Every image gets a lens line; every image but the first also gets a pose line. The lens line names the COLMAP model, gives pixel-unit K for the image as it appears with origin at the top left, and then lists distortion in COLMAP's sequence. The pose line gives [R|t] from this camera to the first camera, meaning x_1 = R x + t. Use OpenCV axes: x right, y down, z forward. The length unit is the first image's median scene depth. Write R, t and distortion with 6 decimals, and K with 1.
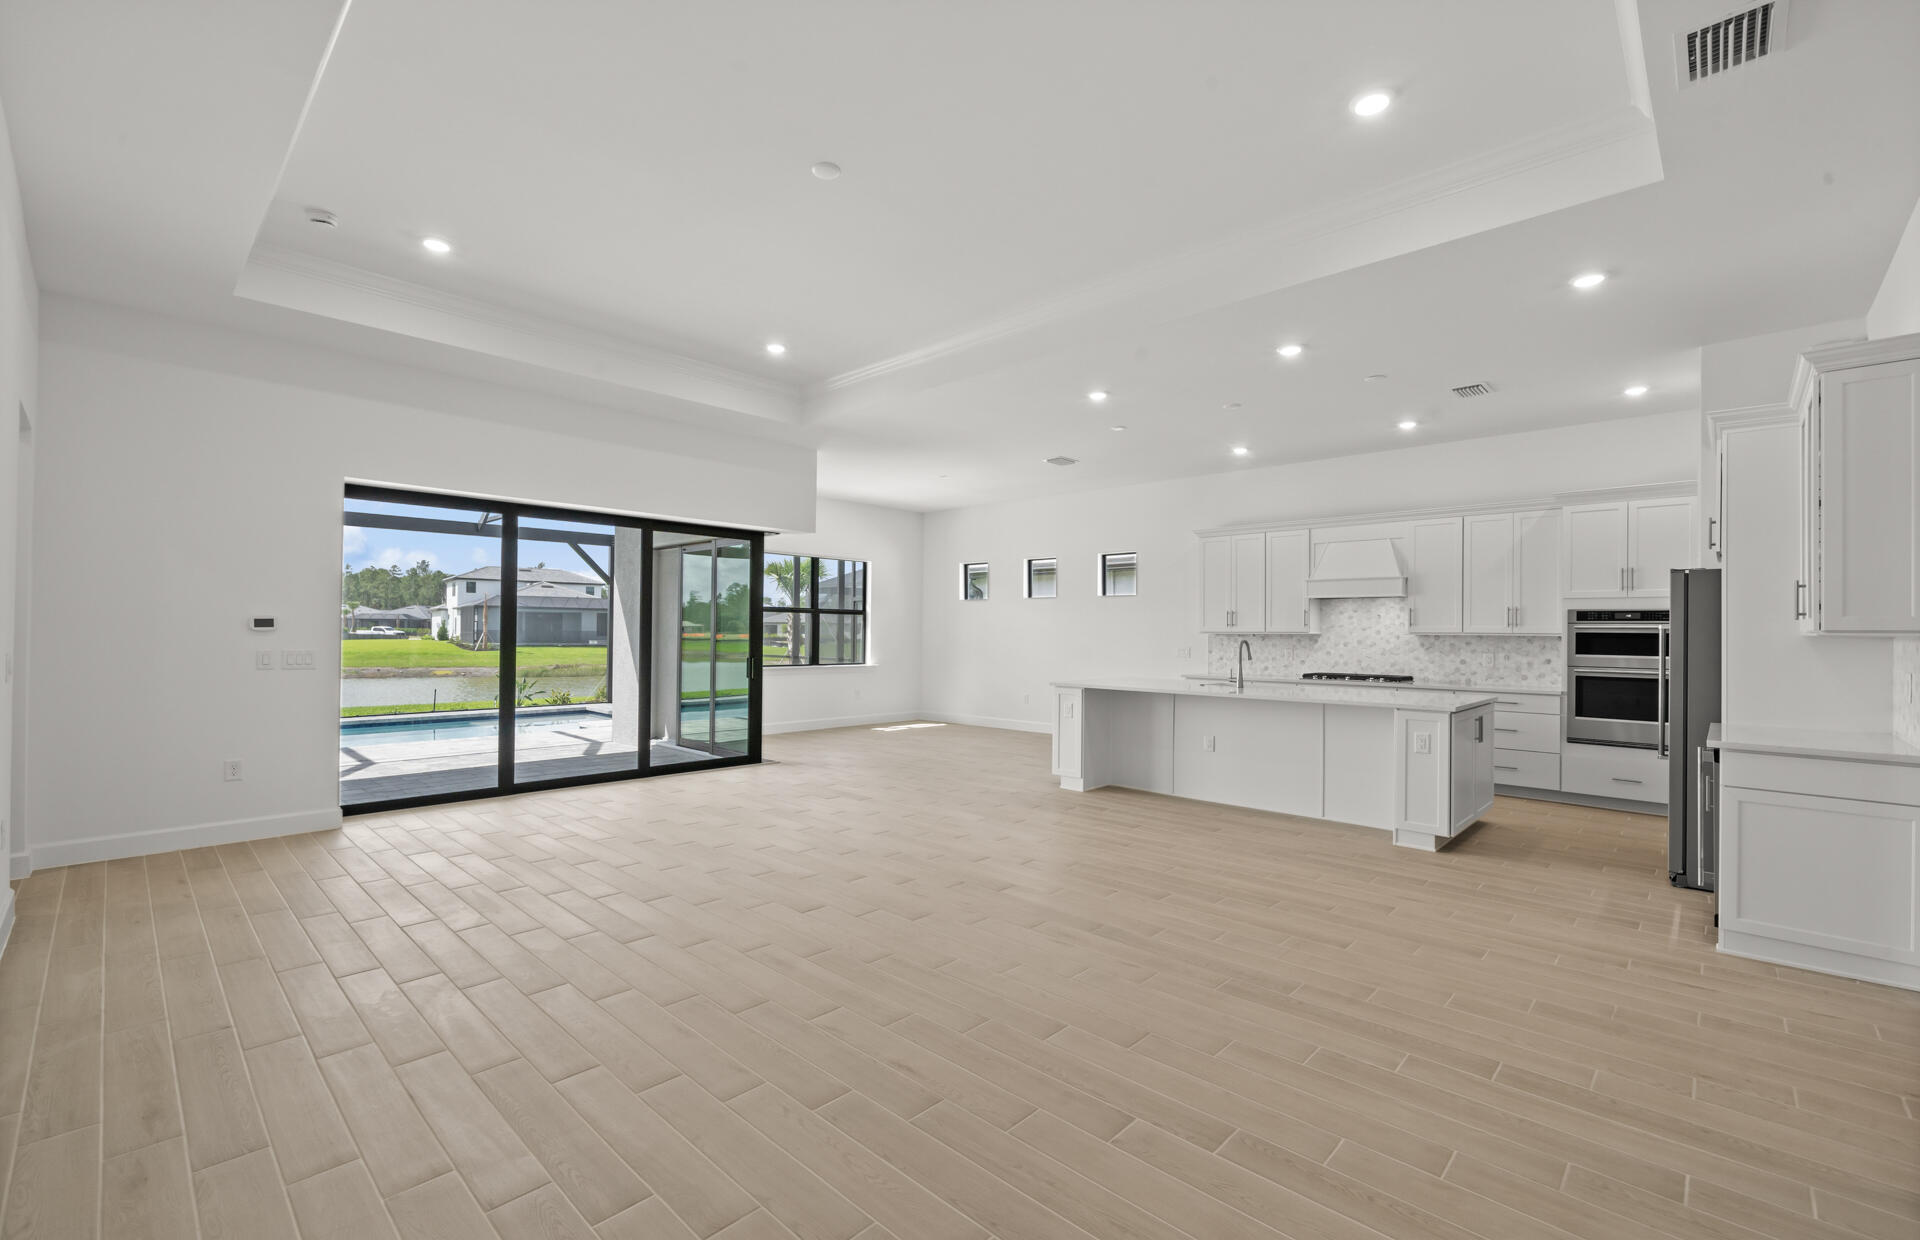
lens RADIAL K [[794.7, 0, 964.9], [0, 794.7, 618.7], [0, 0, 1]] dist [-0.001133, 0.000130]
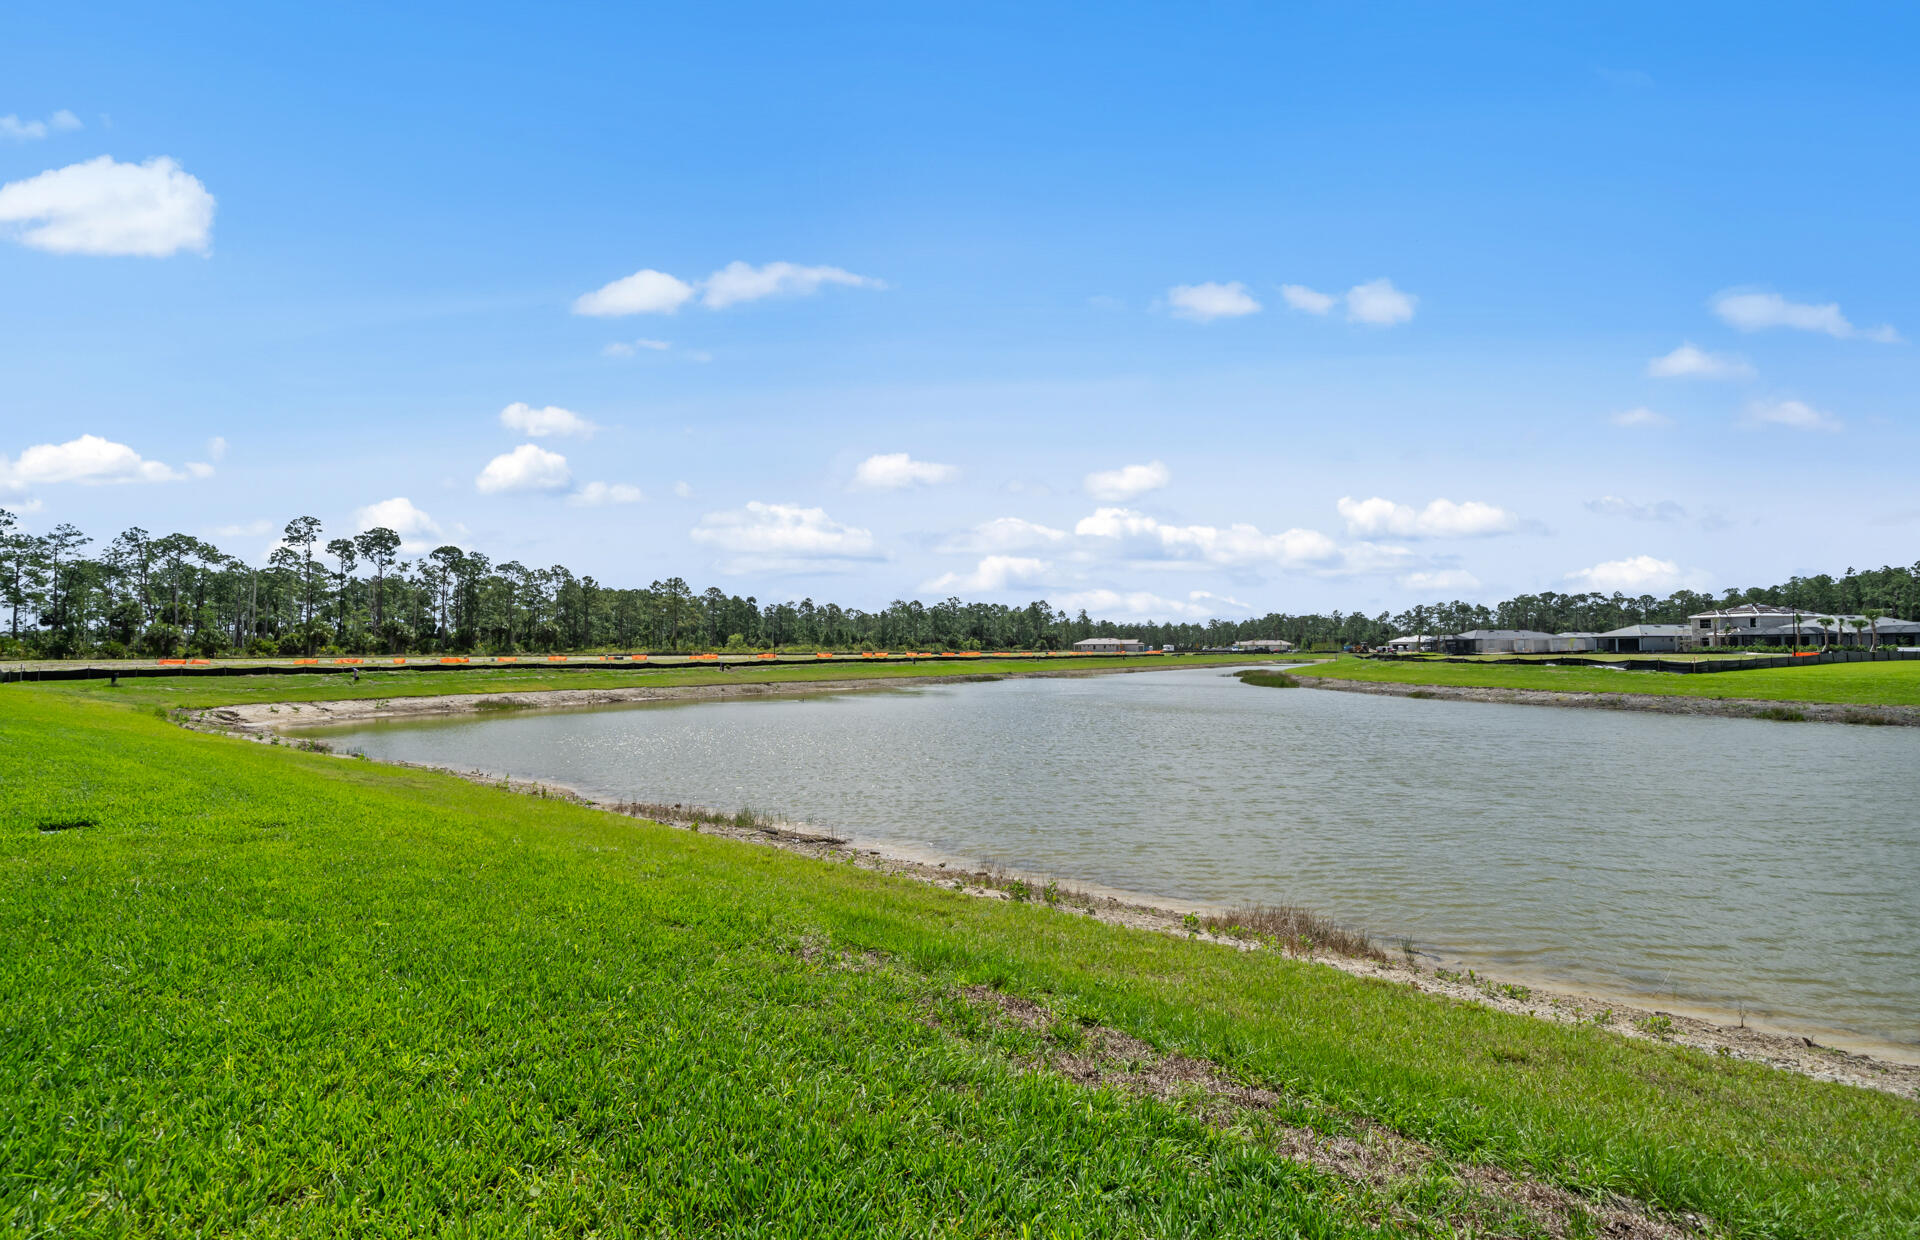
lens RADIAL K [[794.7, 0, 970.3], [0, 794.7, 625.9], [0, 0, 1]] dist [-0.001133, 0.000130]
pose [[0.091366, -0.041347, -0.994959, -1.900832], [0.020537, 0.999003, -0.039629, 0.074635], [0.995606, -0.016813, 0.092124, 1.770897]]
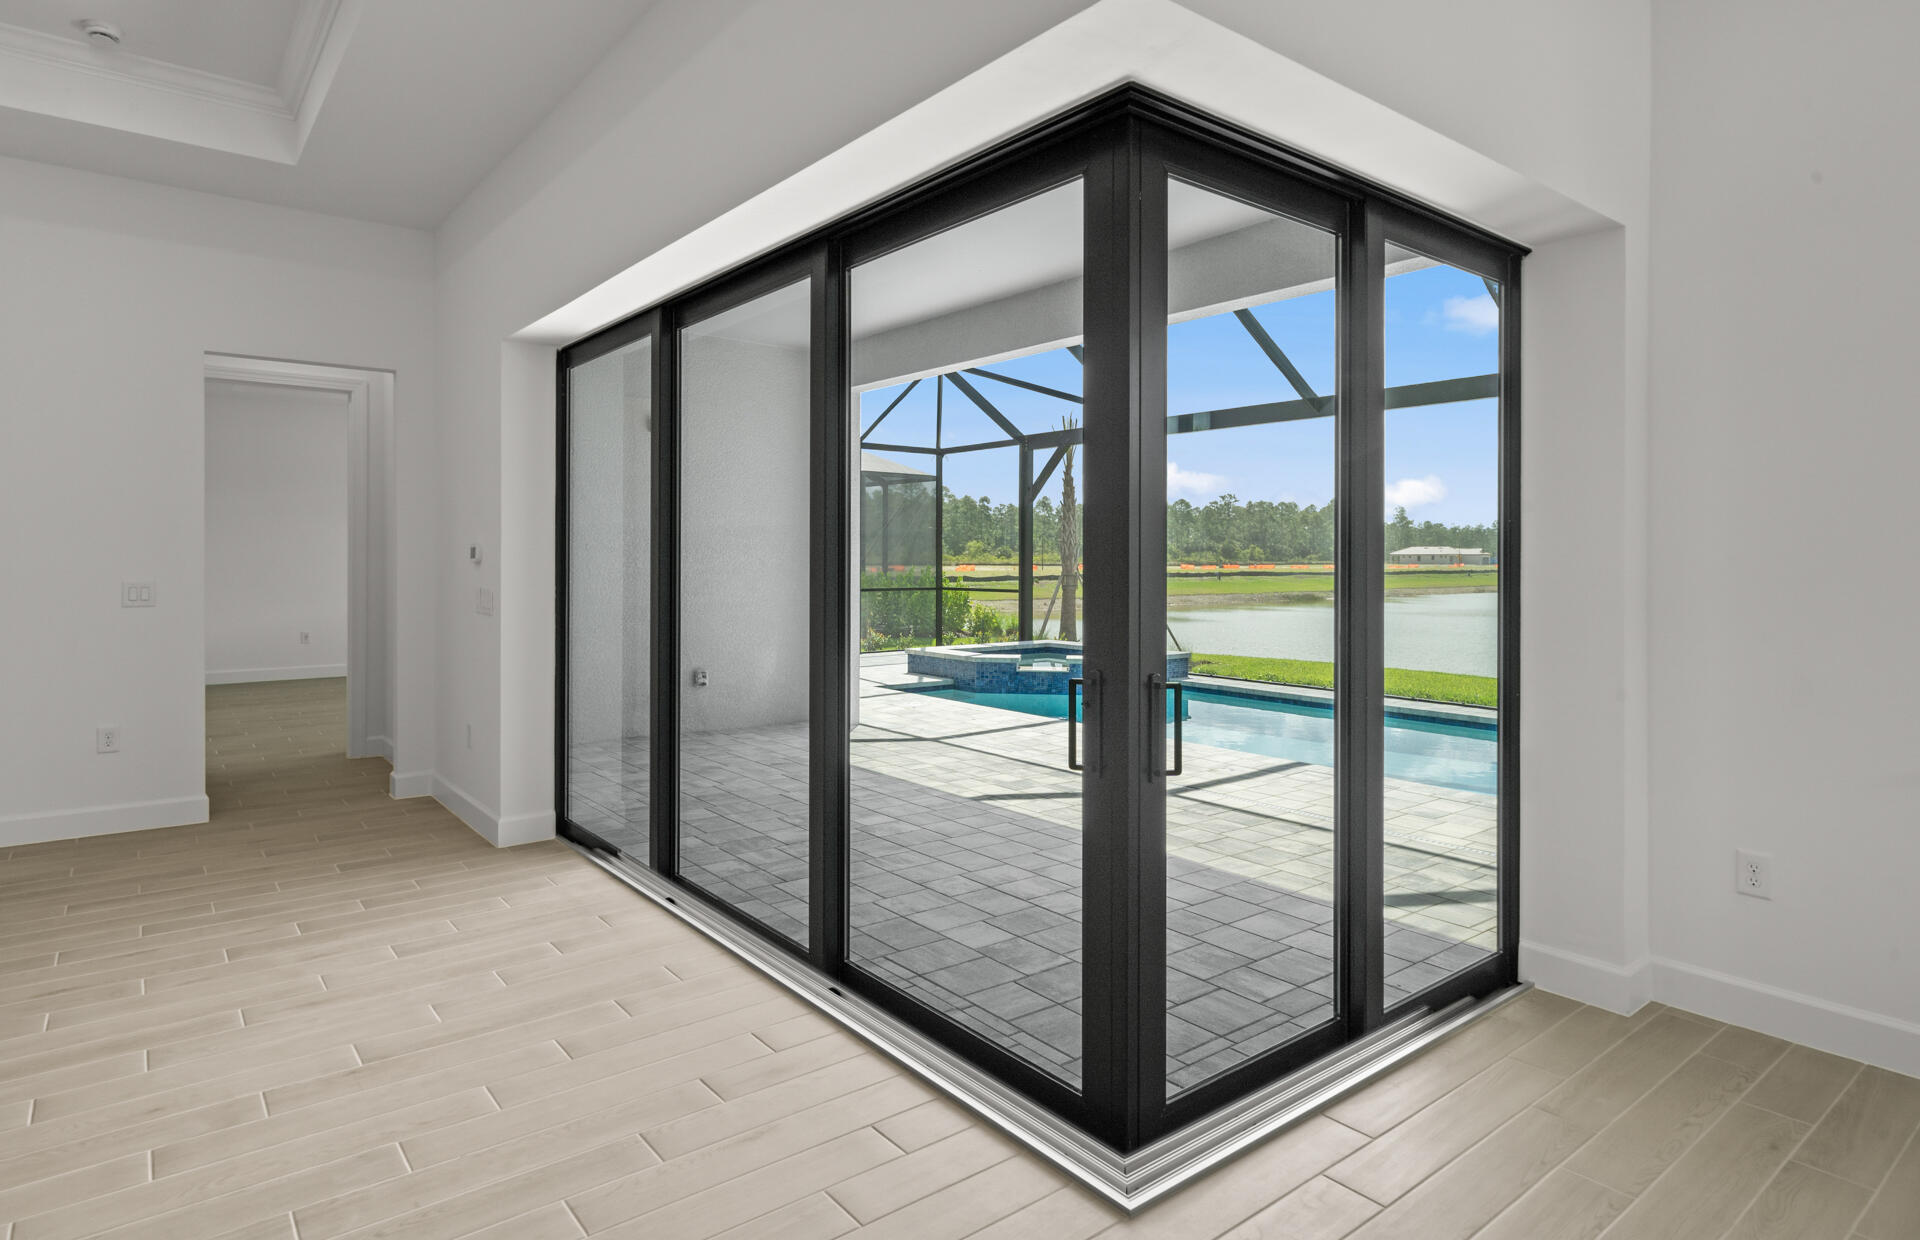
lens RADIAL K [[1056.4, 0, 955.4], [0, 1056.4, 553.1], [0, 0, 1]] dist [0.006126, 0.000158]
pose [[-0.154113, -0.014789, -0.987943, 0.042402], [0.010580, 0.999806, -0.016616, 0.017407], [0.987997, -0.013013, -0.153927, 0.972232]]
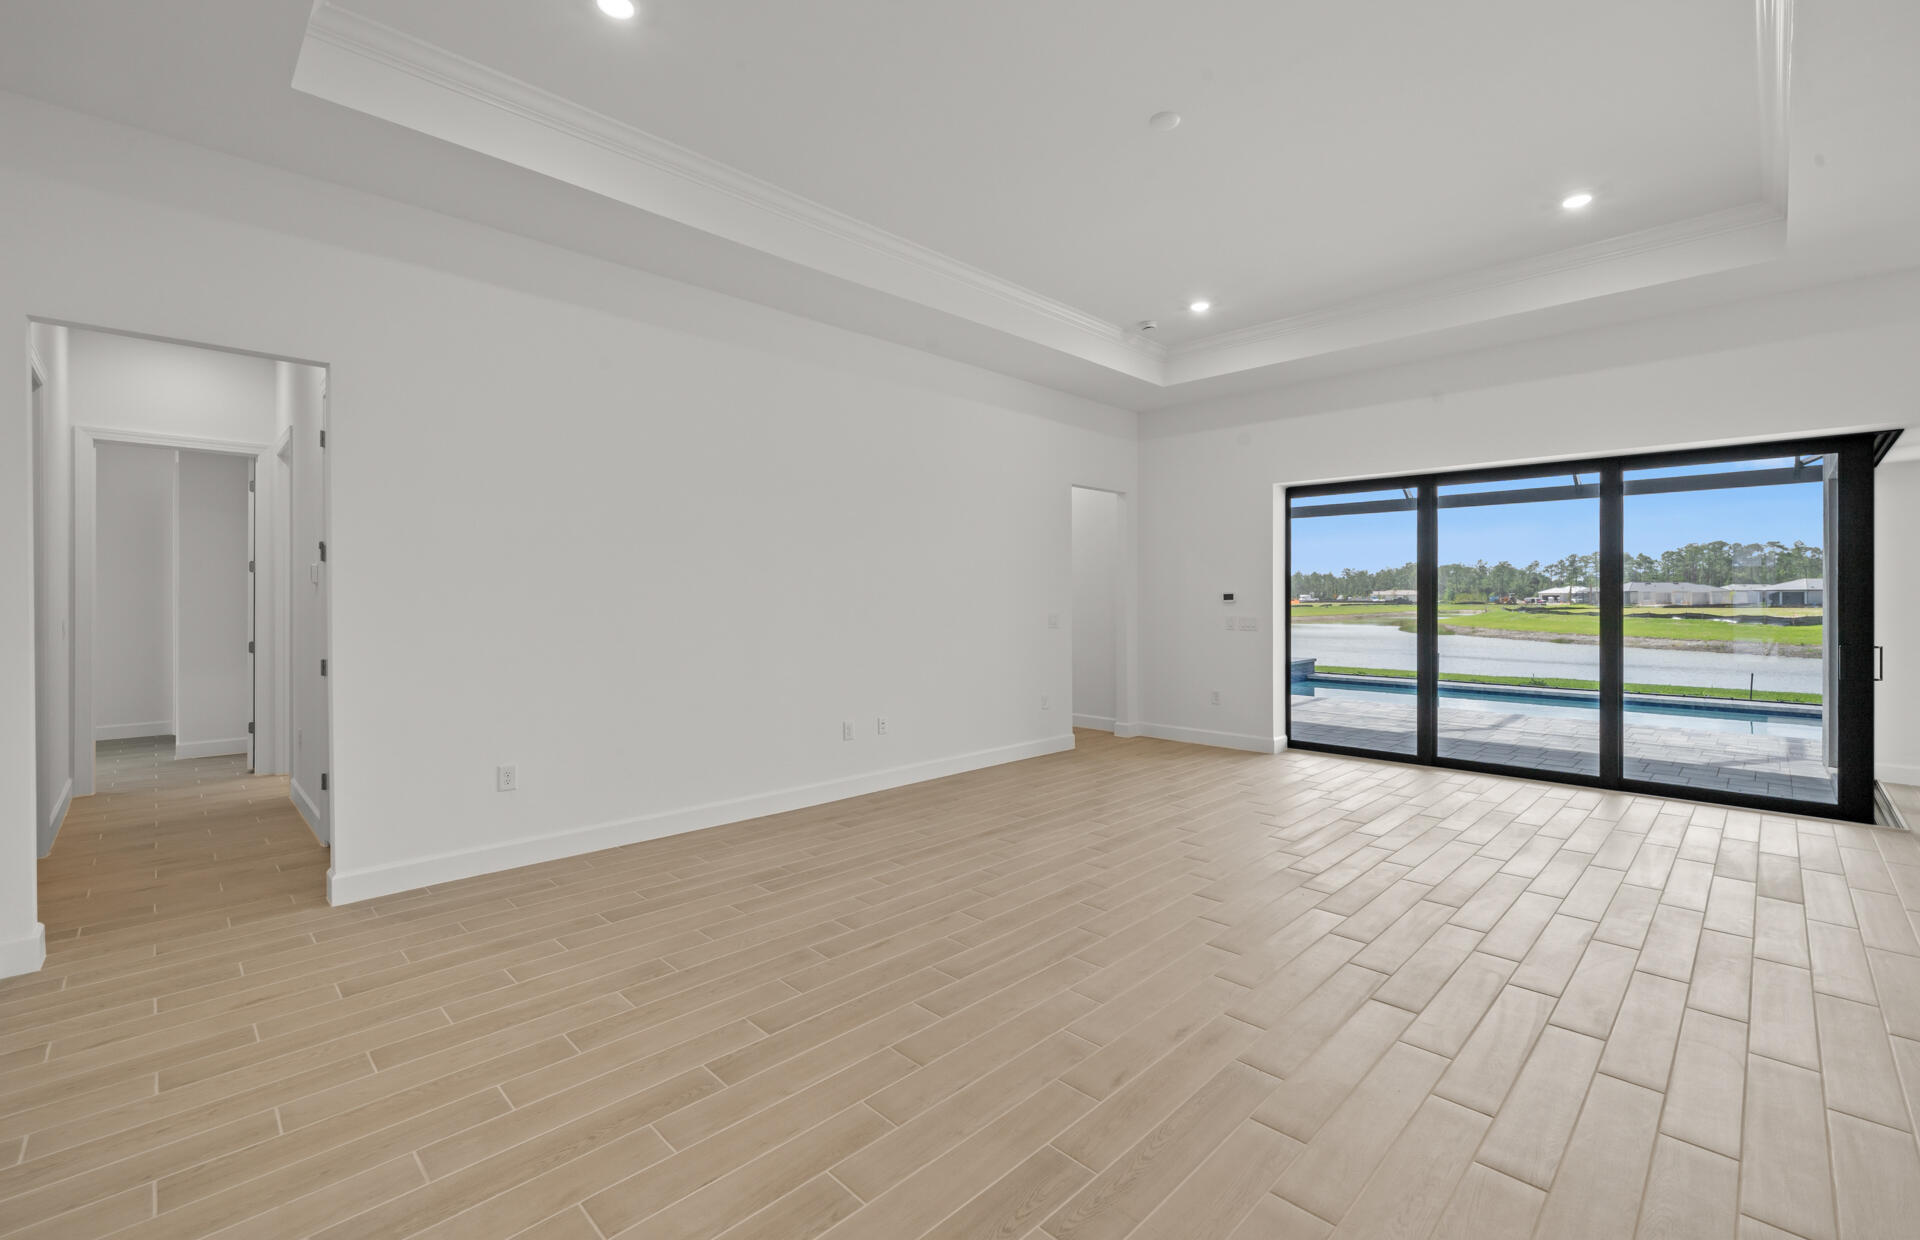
lens RADIAL K [[794.7, 0, 962.3], [0, 794.7, 597.2], [0, 0, 1]] dist [-0.001133, 0.000130]
pose [[-0.052020, -0.010416, -0.998592, 0.345692], [0.015020, 0.999824, -0.011211, 0.008633], [0.998533, -0.015582, -0.051854, 0.349082]]
